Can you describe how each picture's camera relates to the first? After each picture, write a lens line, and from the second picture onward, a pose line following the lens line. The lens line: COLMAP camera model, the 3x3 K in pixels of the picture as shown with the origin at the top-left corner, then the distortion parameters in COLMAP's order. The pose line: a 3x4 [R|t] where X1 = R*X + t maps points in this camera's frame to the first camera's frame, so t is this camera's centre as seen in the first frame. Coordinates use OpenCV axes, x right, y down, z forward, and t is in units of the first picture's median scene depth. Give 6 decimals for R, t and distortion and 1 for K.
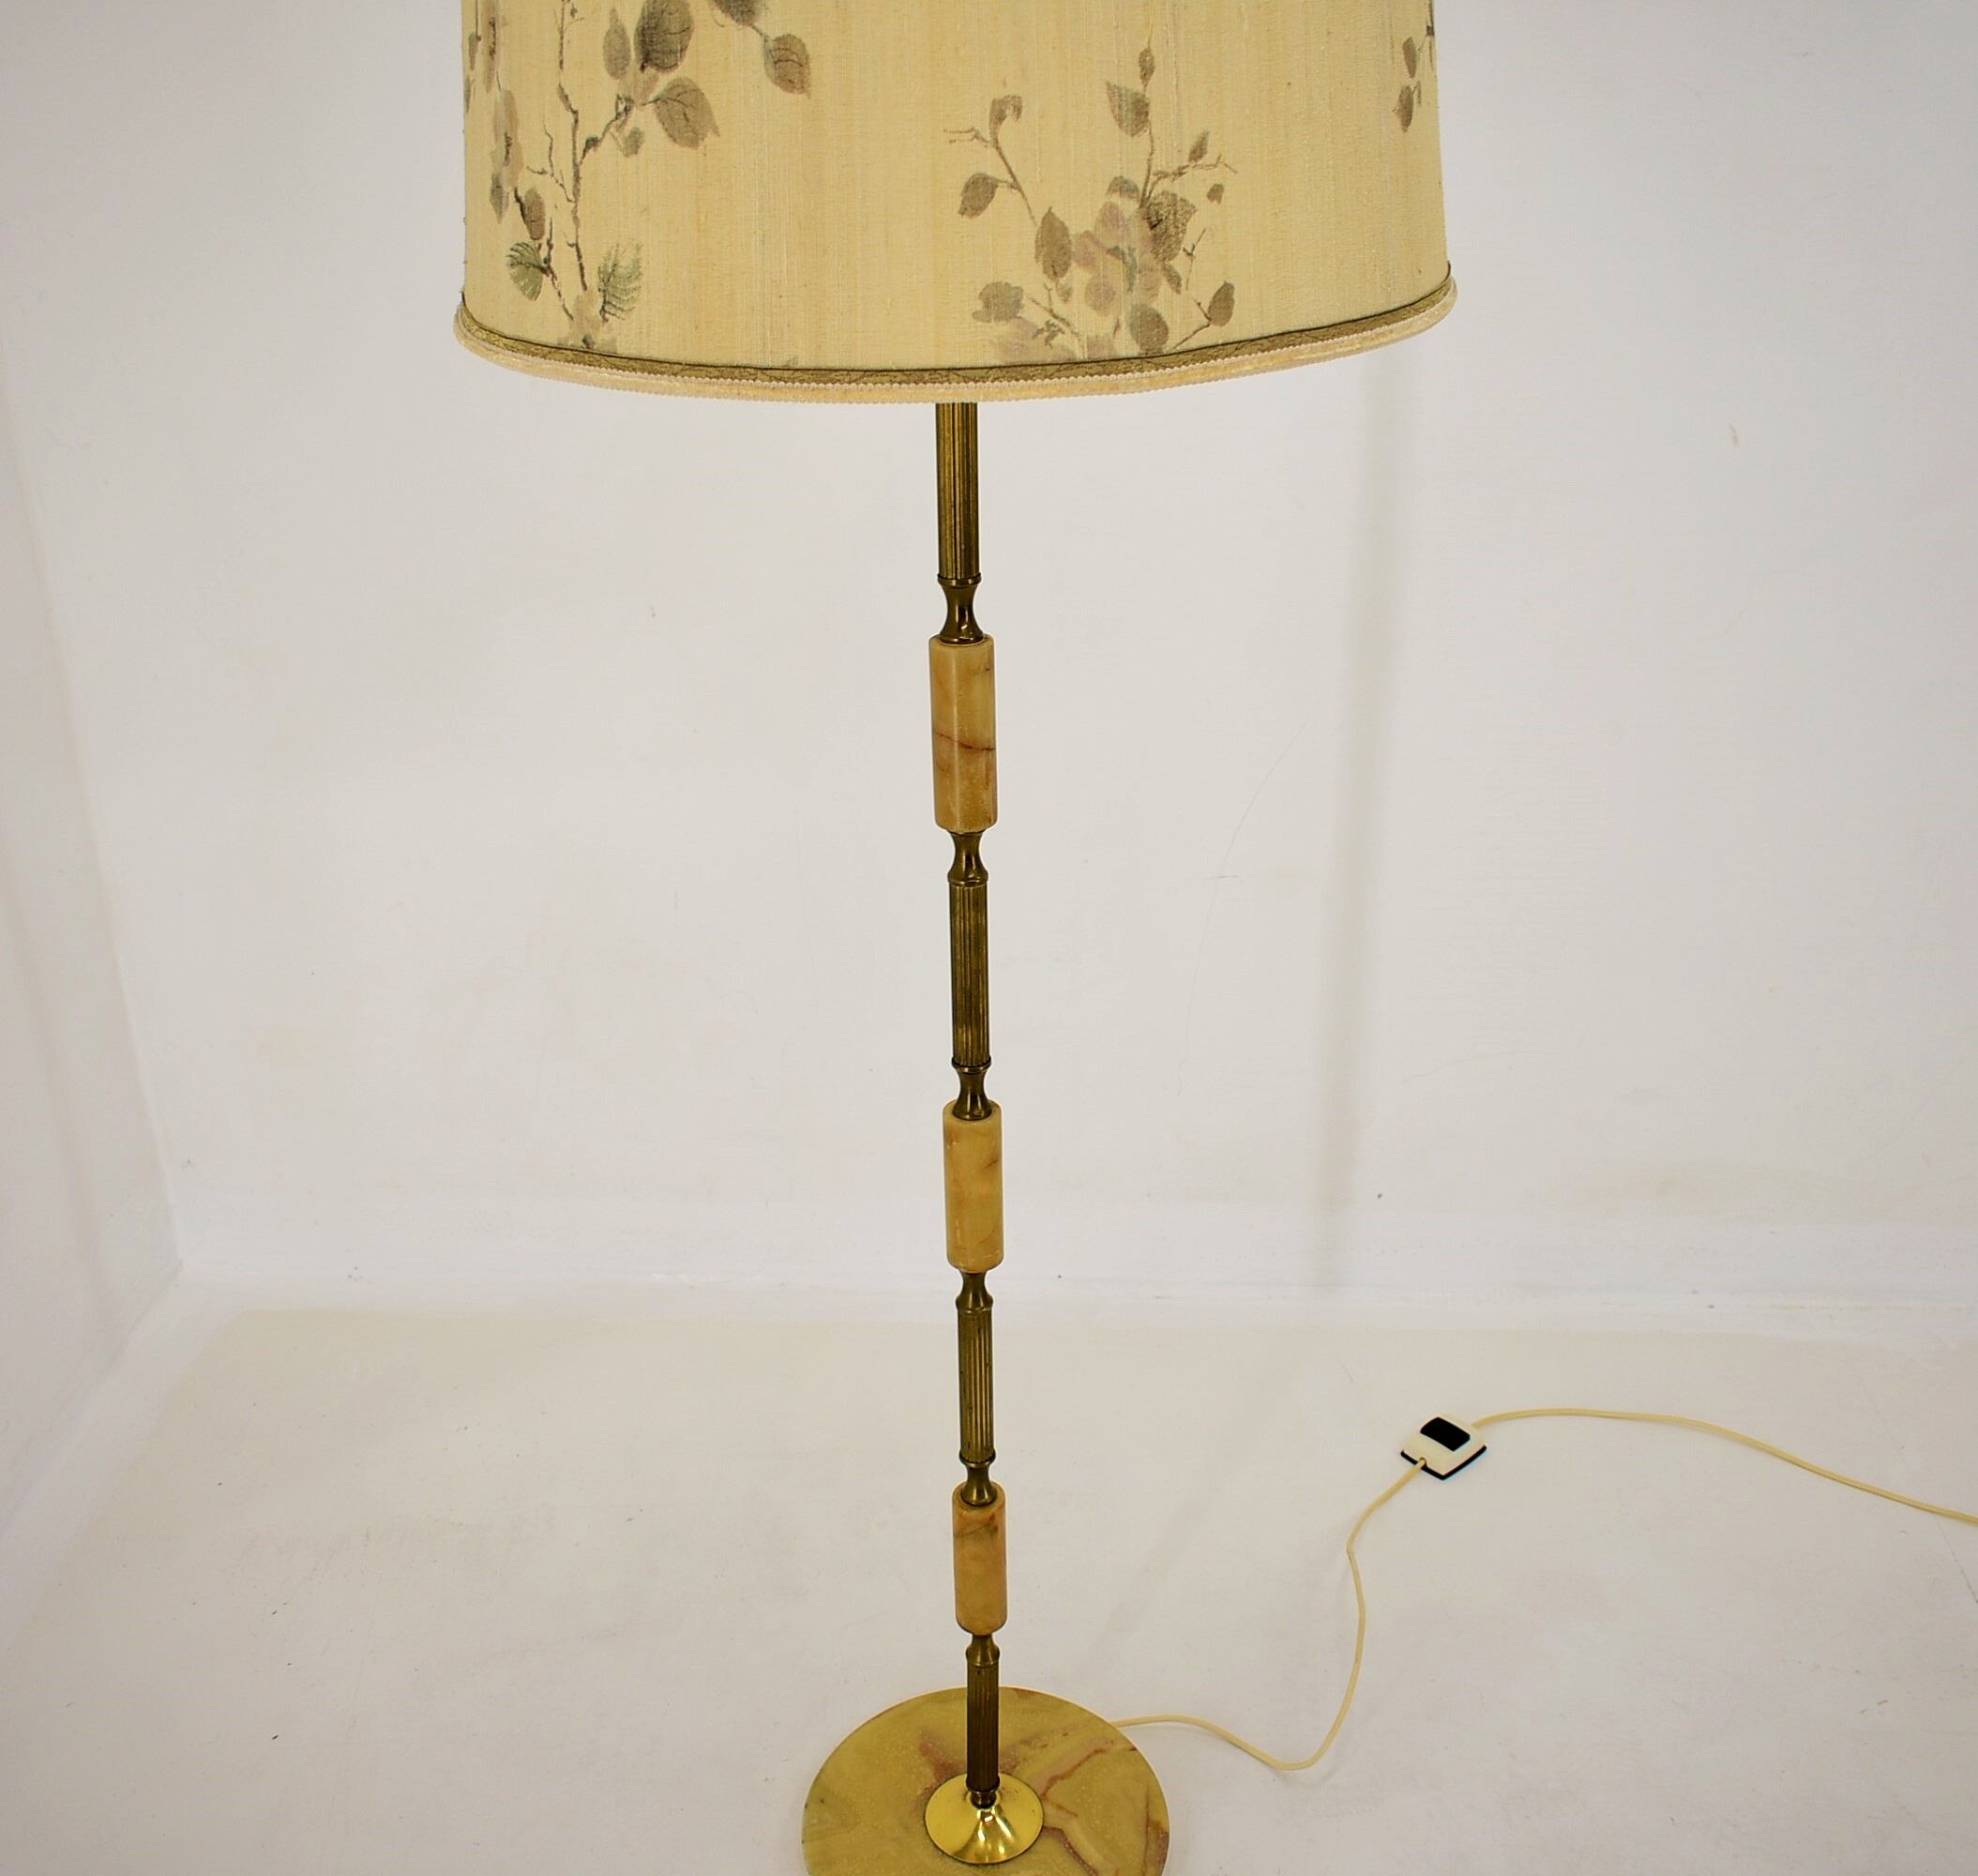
lens RADIAL K [[2162.6, 0, 975.1], [0, 2162.6, 940.7], [0, 0, 1]] dist [-0.016725, 0.000000]
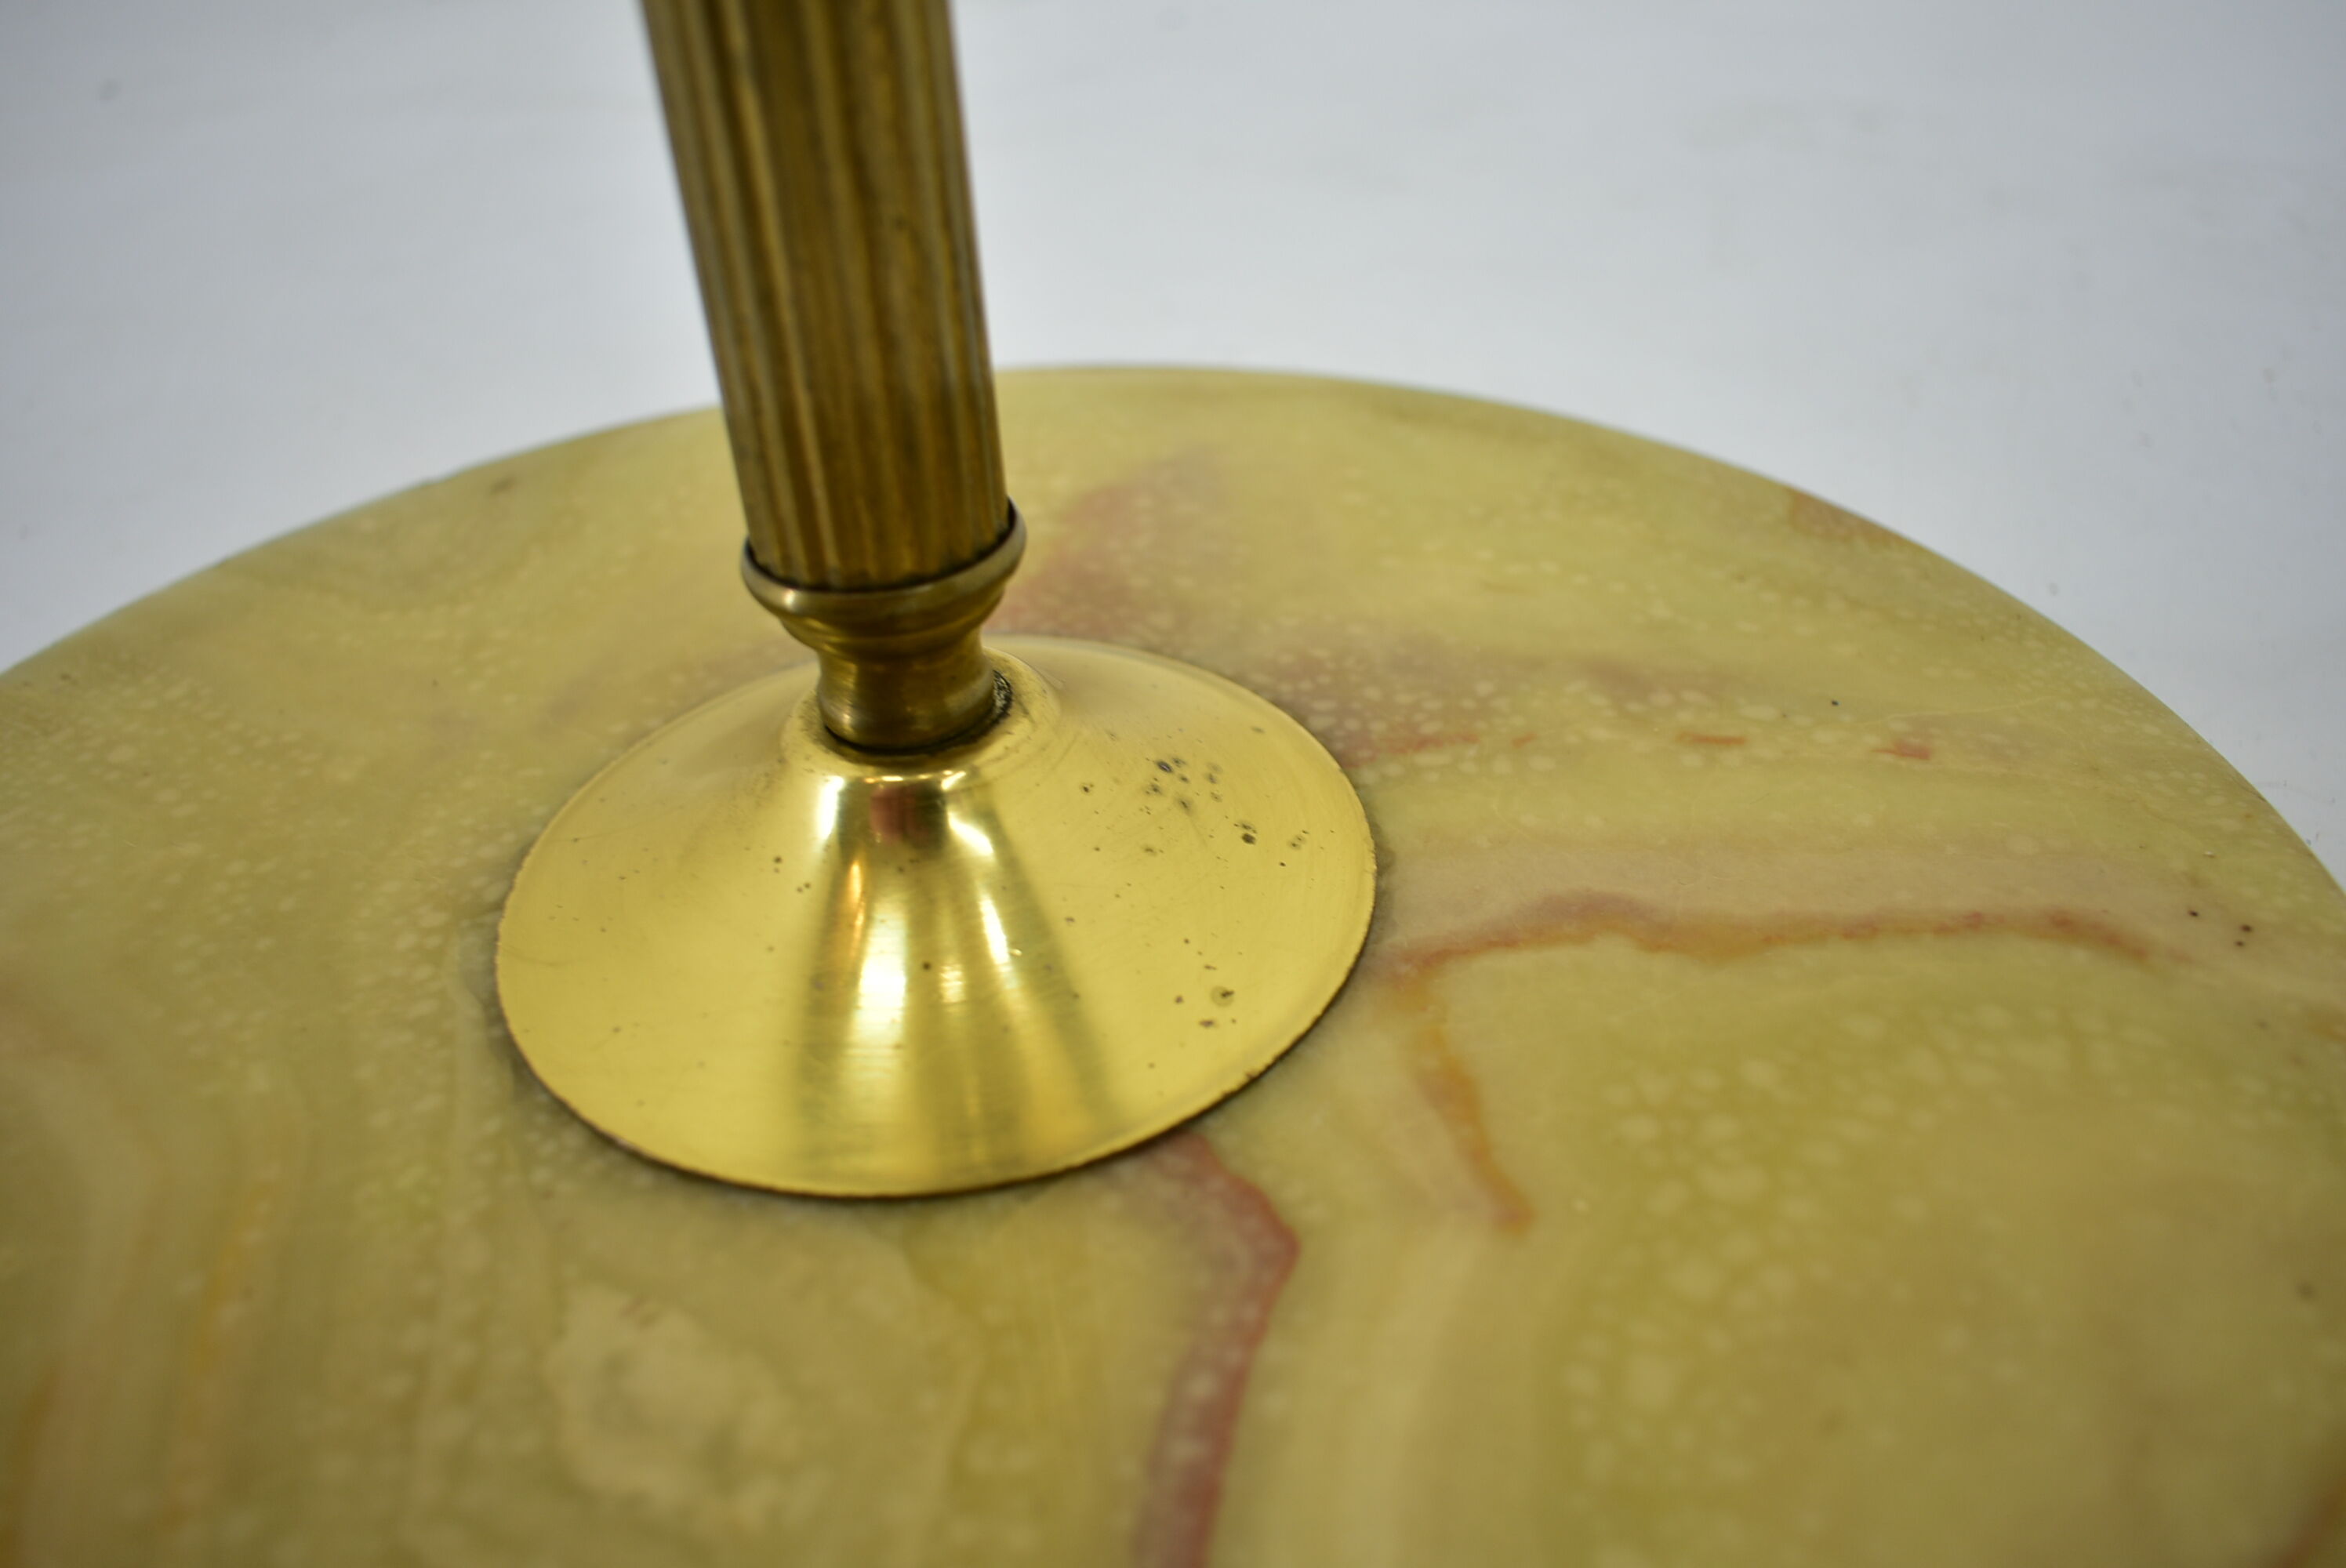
lens RADIAL K [[1786.6, 0, 1173.5], [0, 1786.6, 766.6], [0, 0, 1]] dist [-0.018888, 0.007713]
pose [[0.723213, 0.379358, -0.577105, 0.088179], [-0.257789, 0.923515, 0.284014, 0.418281], [0.640709, -0.056631, 0.765693, 1.059148]]
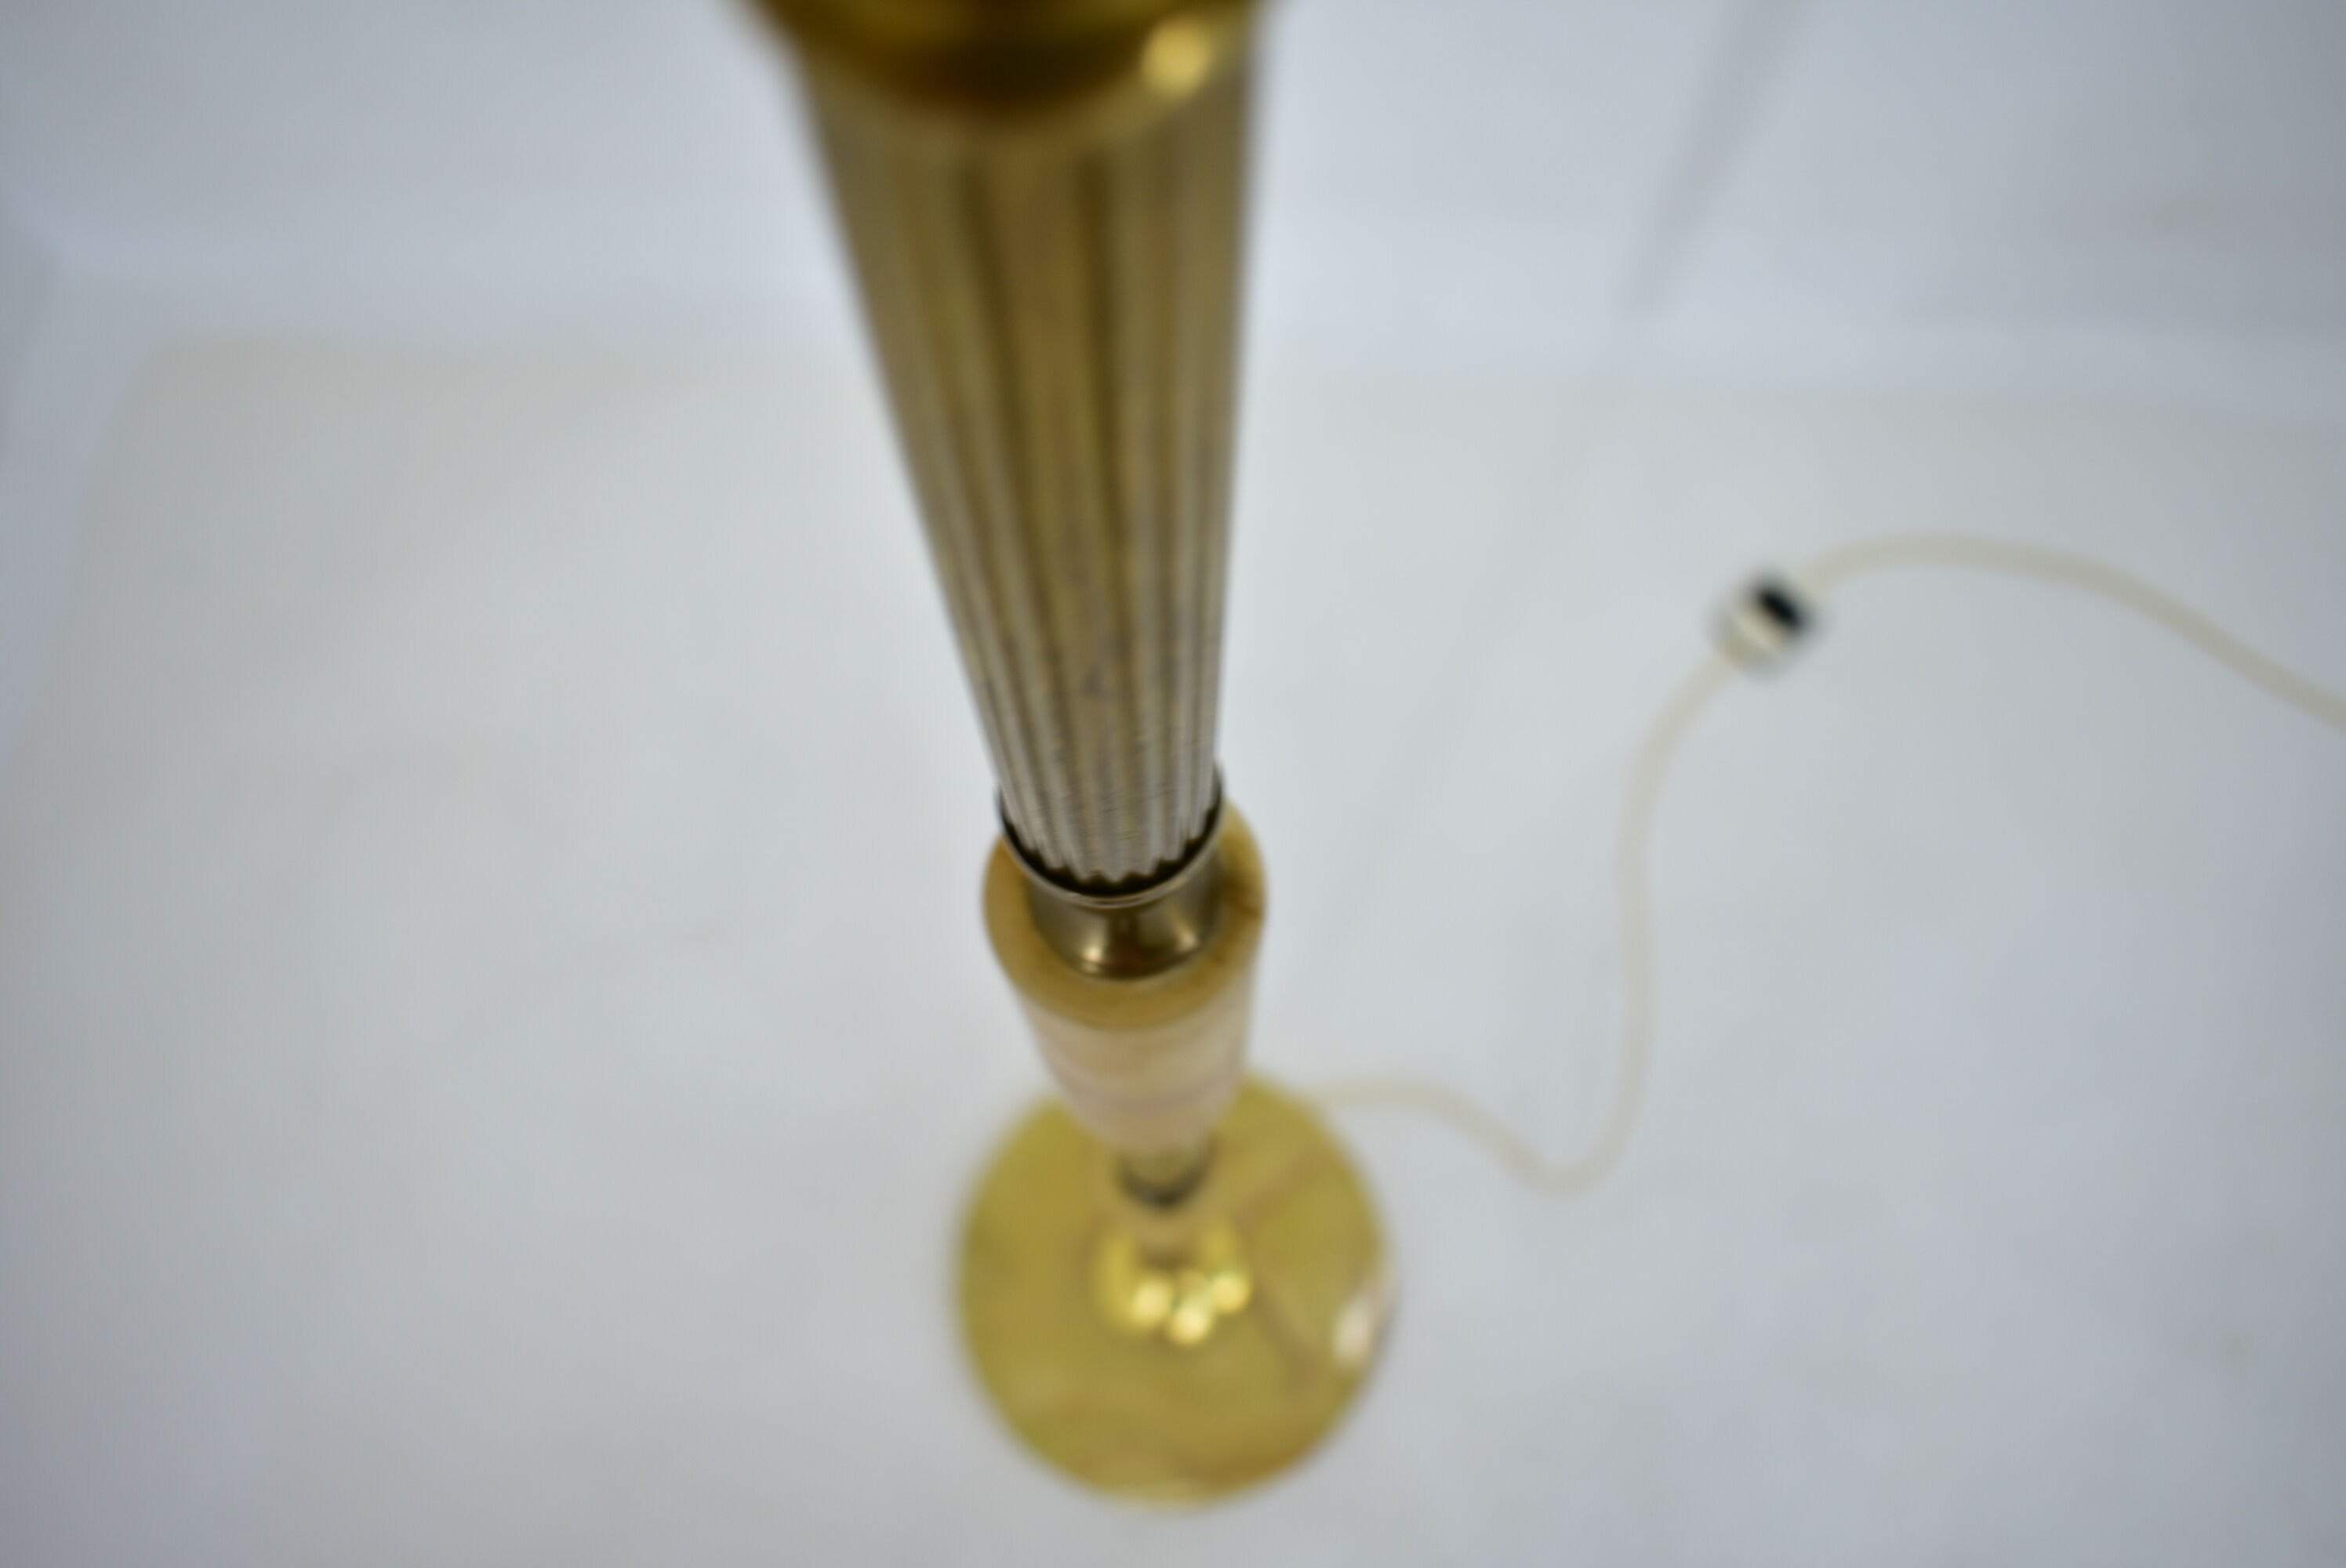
lens RADIAL K [[1786.6, 0, 1162.1], [0, 1786.6, 785.2], [0, 0, 1]] dist [-0.018888, 0.007713]
pose [[0.999966, -0.000848, 0.008162, -0.004671], [-0.005326, 0.689603, 0.724168, -0.252845], [-0.006243, -0.724187, 0.689575, 0.759602]]
